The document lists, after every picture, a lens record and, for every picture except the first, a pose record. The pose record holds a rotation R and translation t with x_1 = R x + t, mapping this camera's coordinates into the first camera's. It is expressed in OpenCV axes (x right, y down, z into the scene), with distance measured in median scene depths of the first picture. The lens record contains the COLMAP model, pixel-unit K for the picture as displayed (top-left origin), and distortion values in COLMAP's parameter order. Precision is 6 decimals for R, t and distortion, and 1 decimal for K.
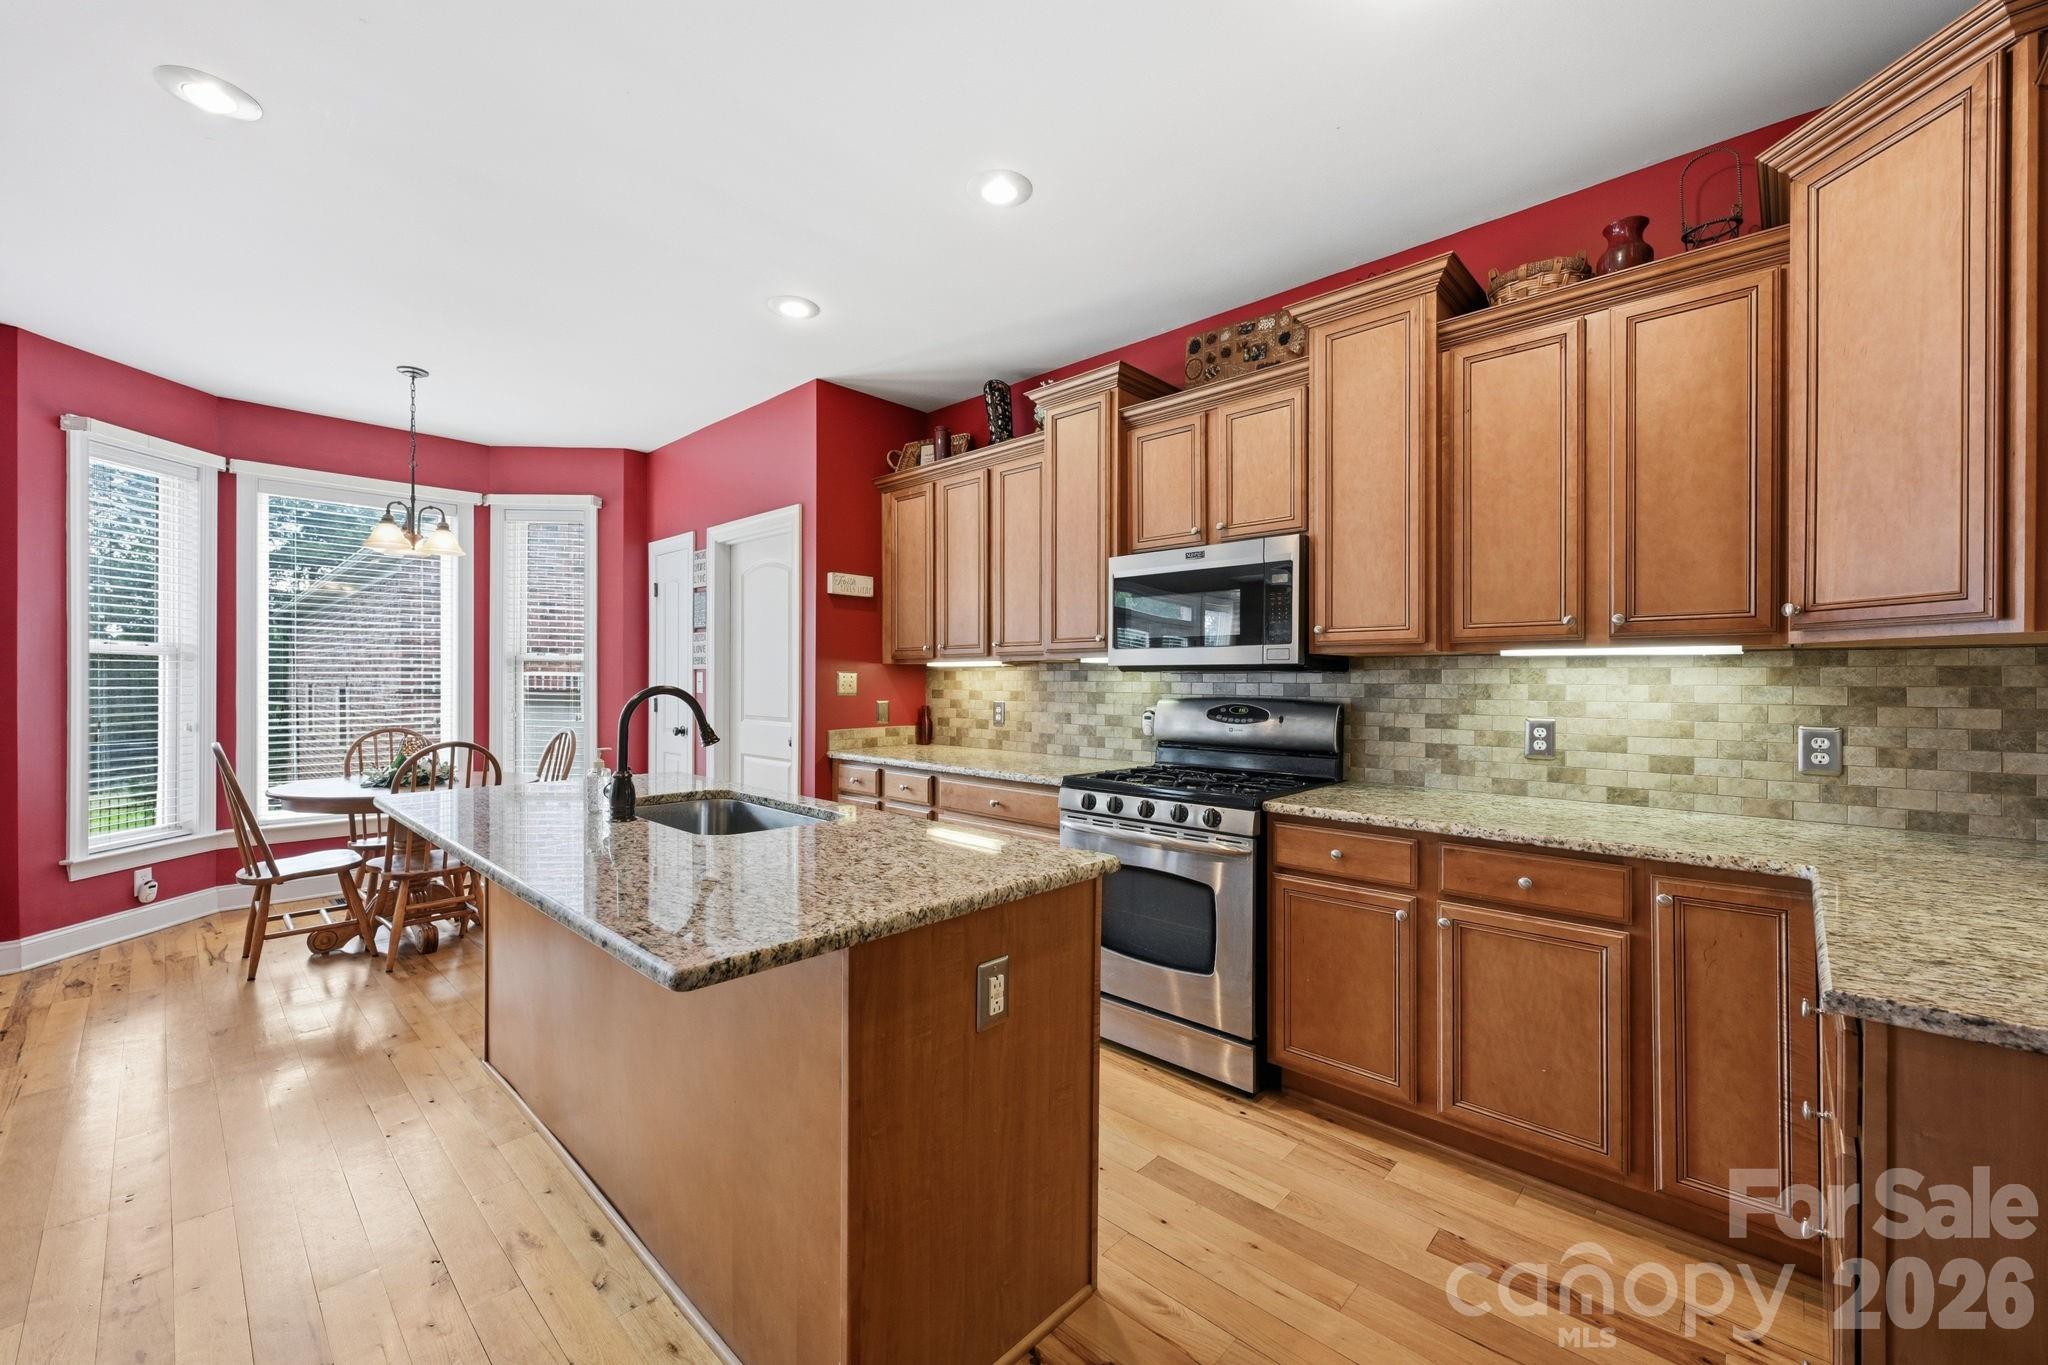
lens RADIAL K [[829.2, 0, 1024.5], [0, 829.2, 676.9], [0, 0, 1]] dist [0.000169, 0.001128]
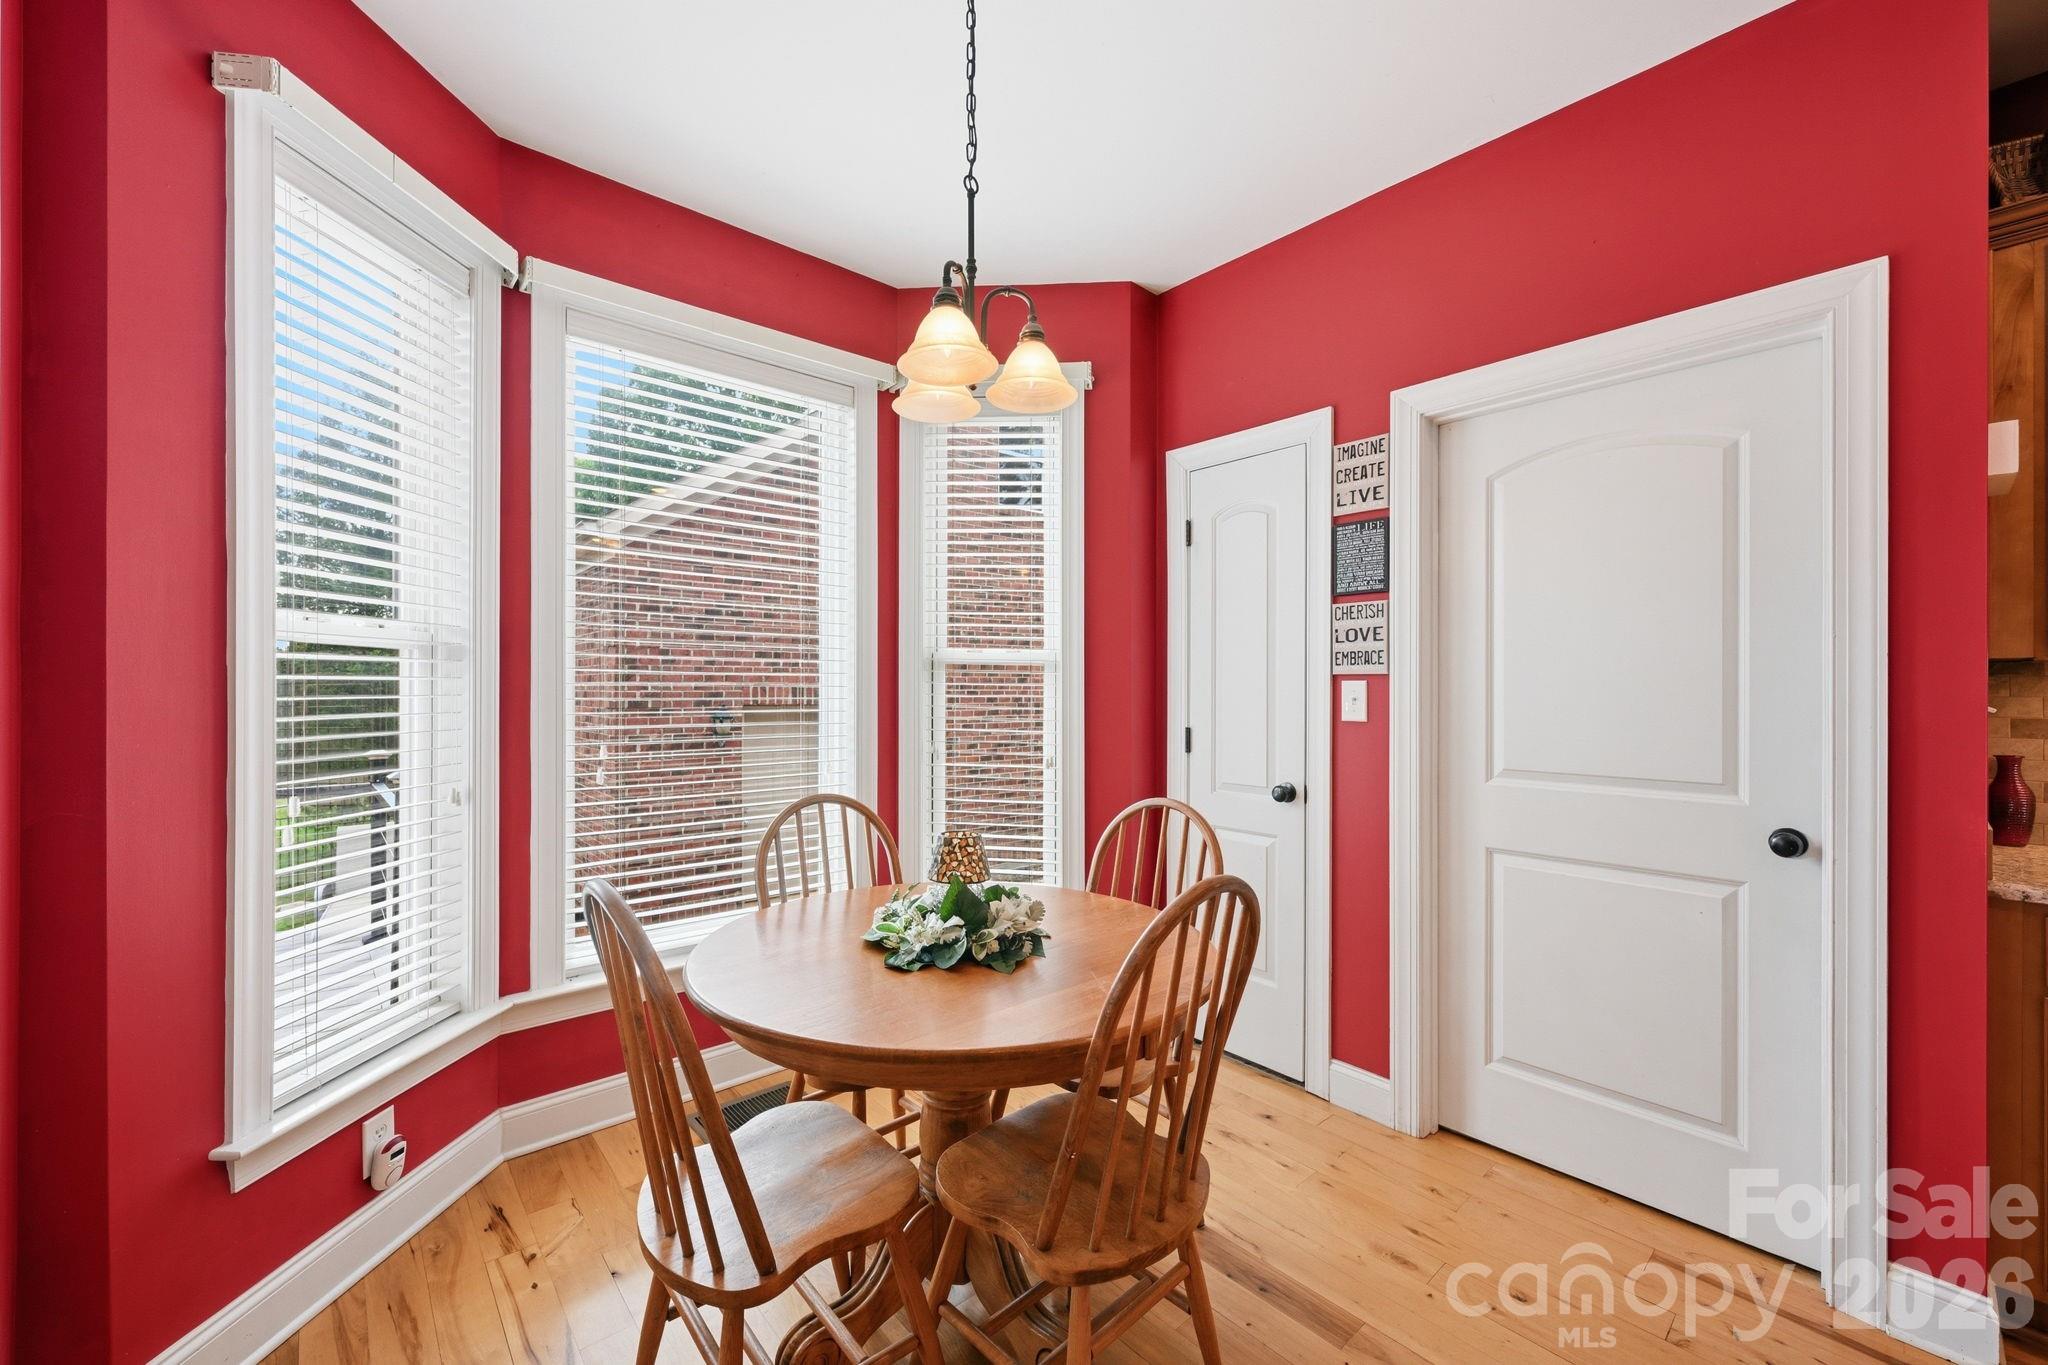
lens RADIAL K [[823.2, 0, 1024.0], [0, 823.2, 682.5], [0, 0, 1]] dist [0.001897, 0.000168]
pose [[0.995842, -0.002238, -0.091069, -1.044760], [0.001996, 0.999994, -0.002748, -0.006121], [0.091075, 0.002555, 0.995841, 0.910576]]
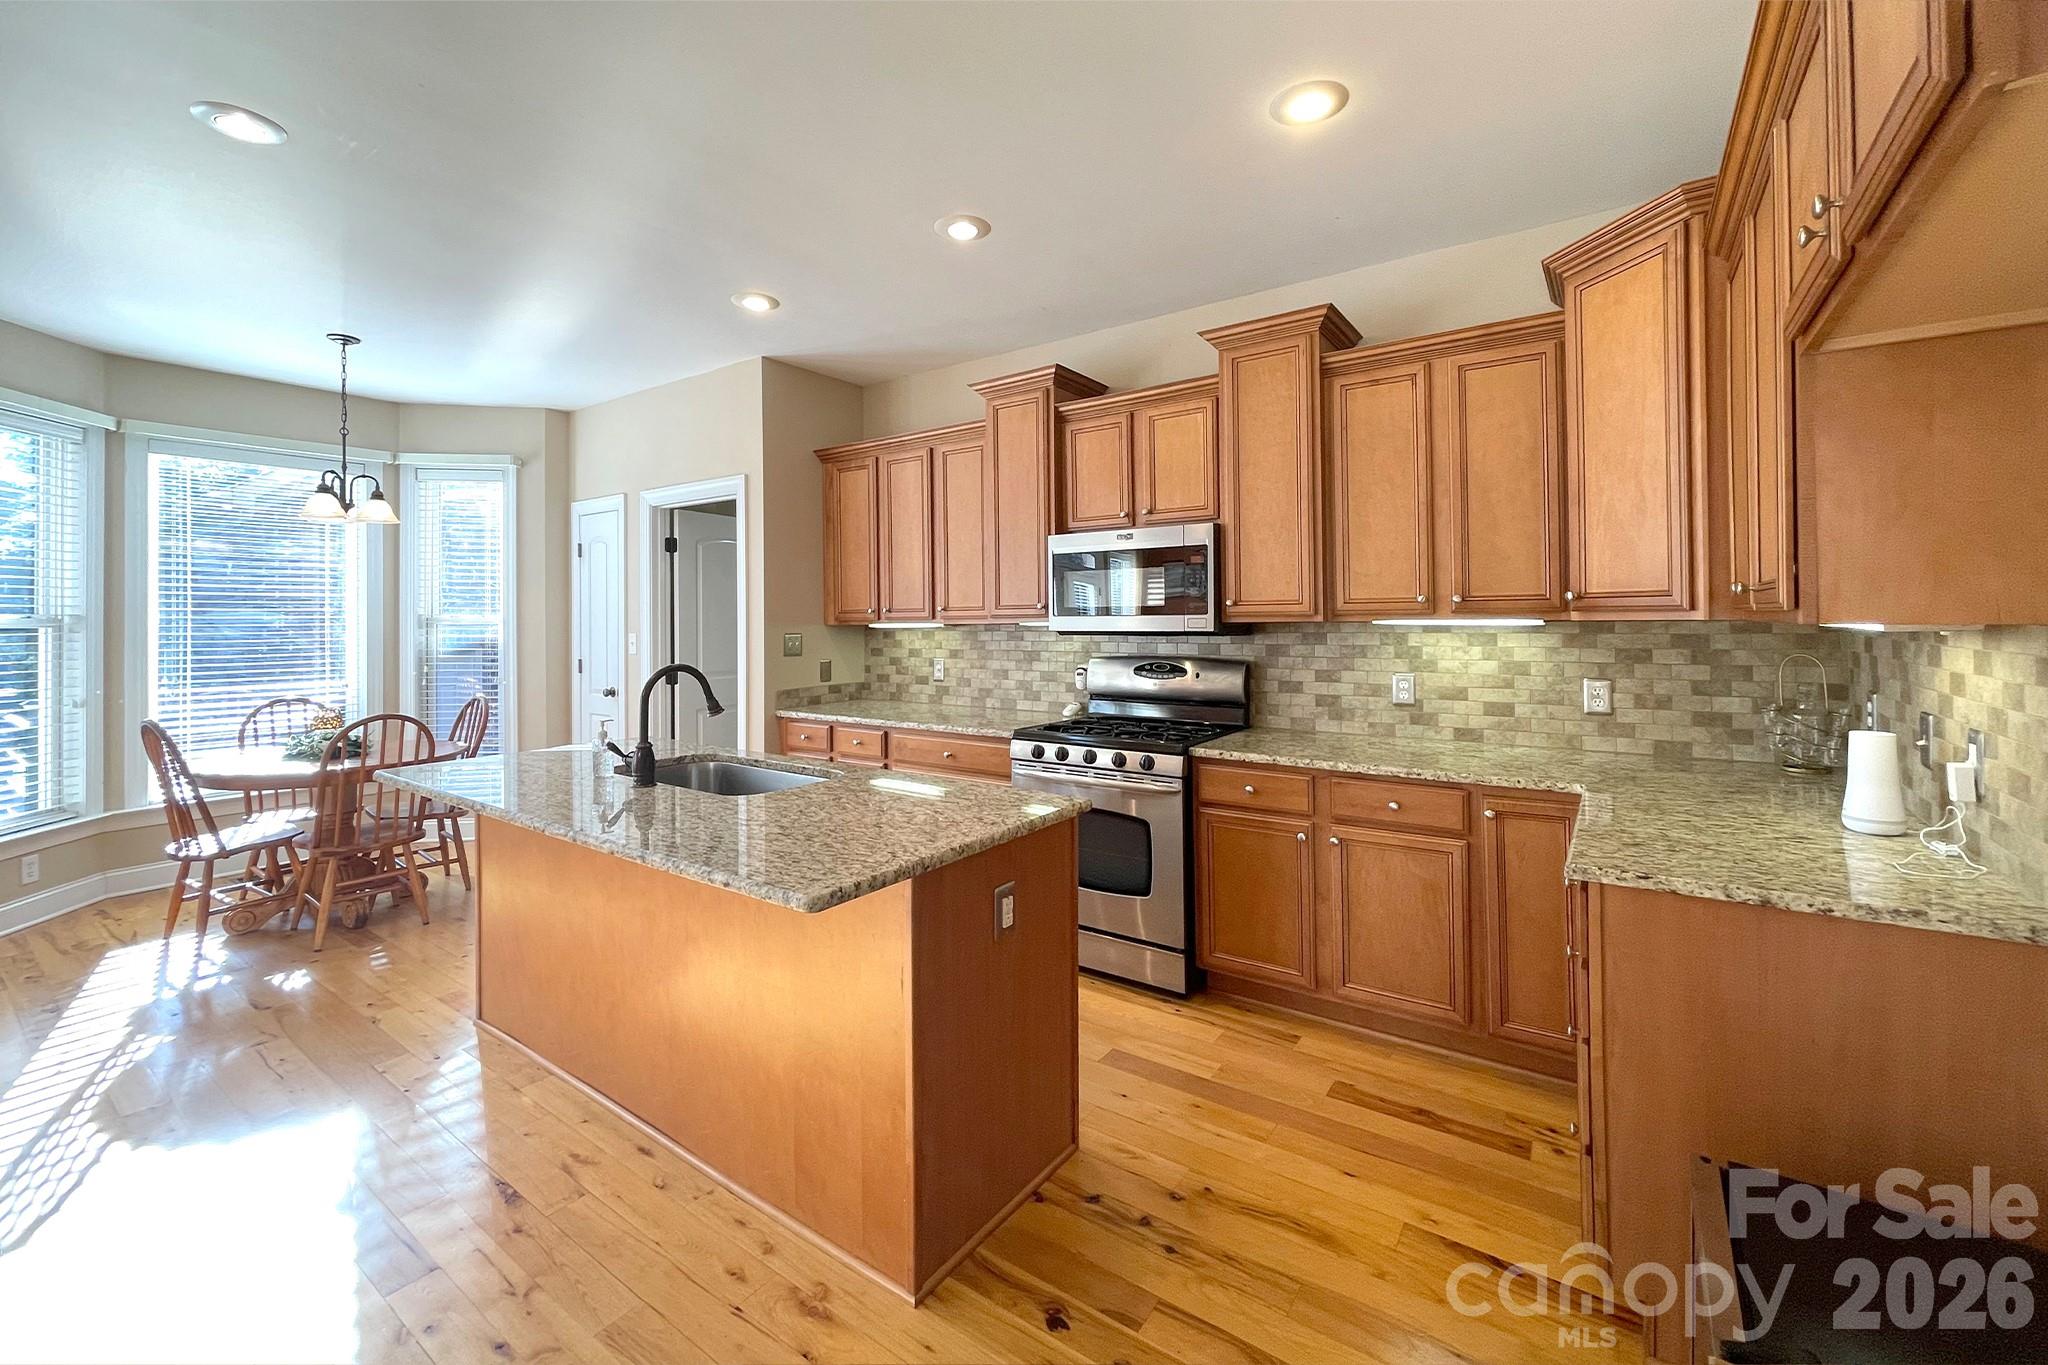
lens RADIAL K [[855.3, 0, 1028.1], [0, 855.3, 601.2], [0, 0, 1]] dist [0.002057, -0.000082]
pose [[0.990520, -0.010358, 0.136980, -0.107656], [0.012533, 0.999809, -0.015028, -0.044936], [-0.136798, 0.016602, 0.990460, -0.191732]]
